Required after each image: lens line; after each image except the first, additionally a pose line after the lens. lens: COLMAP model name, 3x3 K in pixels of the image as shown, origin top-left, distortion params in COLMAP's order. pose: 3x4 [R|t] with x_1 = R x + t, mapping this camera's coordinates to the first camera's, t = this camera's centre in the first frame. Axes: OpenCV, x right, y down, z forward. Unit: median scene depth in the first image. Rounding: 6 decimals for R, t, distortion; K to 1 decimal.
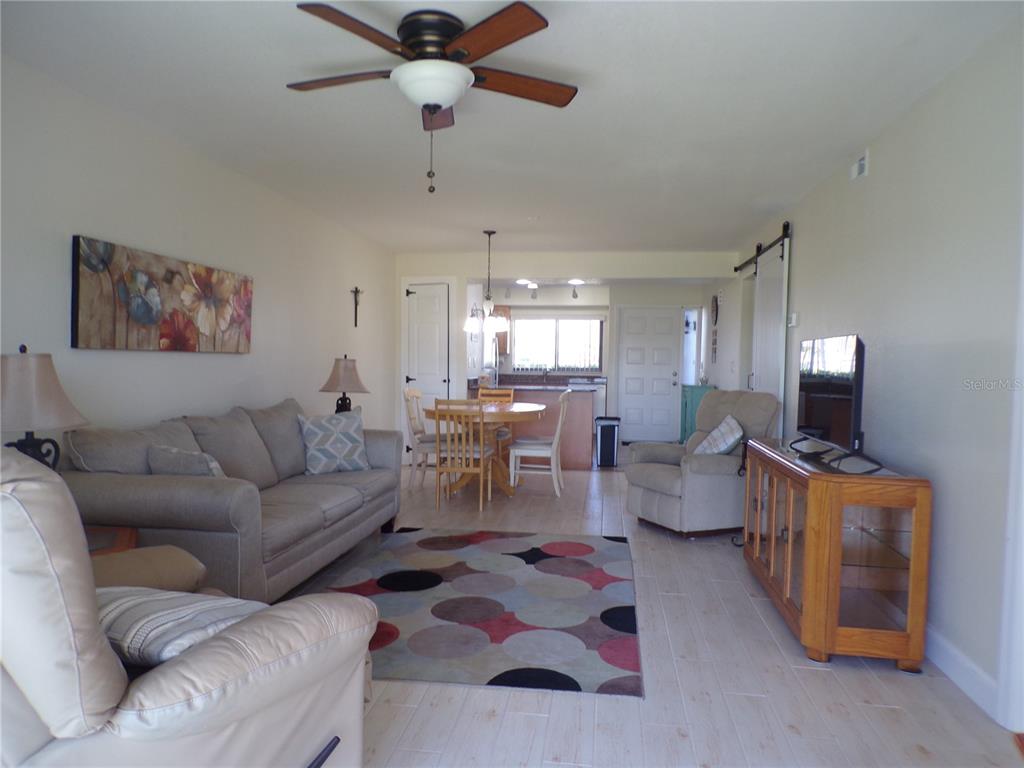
lens RADIAL K [[705.3, 0, 512.6], [0, 705.3, 388.0], [0, 0, 1]] dist [-0.005139, 0.033952]
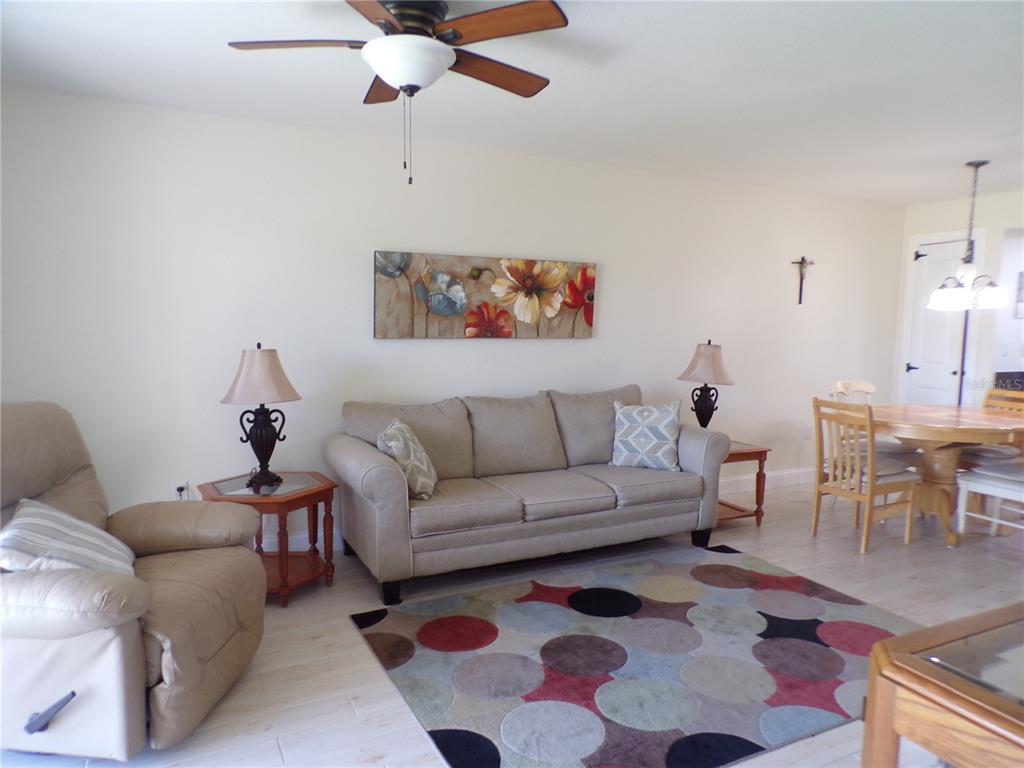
lens RADIAL K [[698.0, 0, 509.8], [0, 698.0, 386.9], [0, 0, 1]] dist [0.001438, 0.002406]
pose [[0.569649, 0.083424, -0.817643, 0.419720], [-0.040036, 0.996471, 0.073777, -0.051779], [0.820913, -0.009292, 0.570978, 0.341036]]
